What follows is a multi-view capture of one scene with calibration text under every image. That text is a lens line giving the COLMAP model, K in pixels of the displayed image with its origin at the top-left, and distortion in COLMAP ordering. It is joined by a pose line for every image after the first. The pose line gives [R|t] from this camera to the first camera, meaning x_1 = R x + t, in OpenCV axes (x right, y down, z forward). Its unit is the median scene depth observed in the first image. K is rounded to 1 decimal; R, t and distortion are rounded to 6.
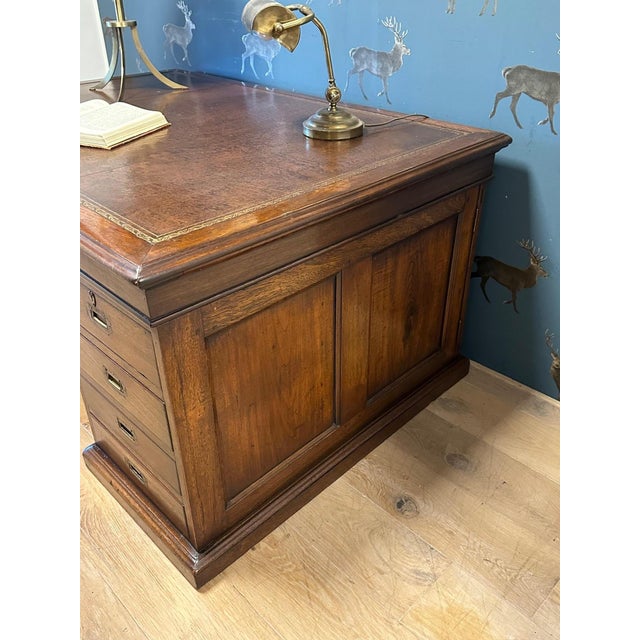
lens RADIAL K [[577.5, 0, 313.8], [0, 577.5, 324.6], [0, 0, 1]] dist [0.175990, -0.380439]
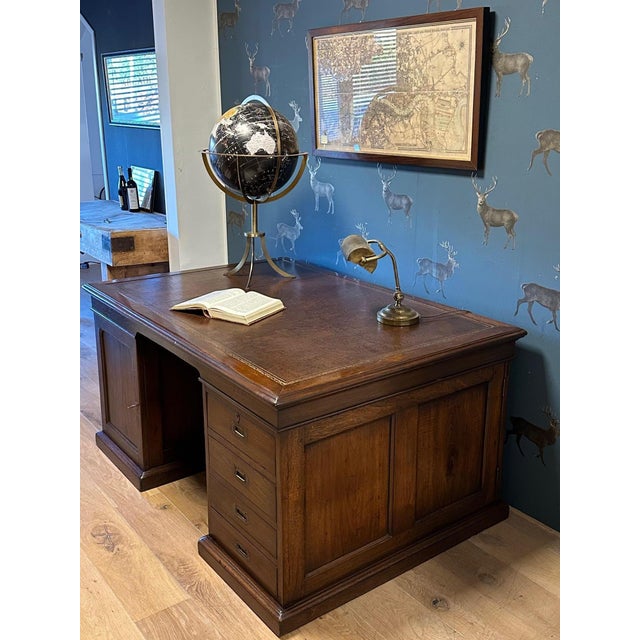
lens RADIAL K [[777.1, 0, 320.0], [0, 777.1, 320.0], [0, 0, 1]] dist [0.242583, -0.390583]
pose [[0.992019, 0.054166, -0.113862, 0.062811], [-0.081107, 0.965531, -0.247329, 0.164418], [0.096540, 0.254590, 0.962218, -0.881281]]
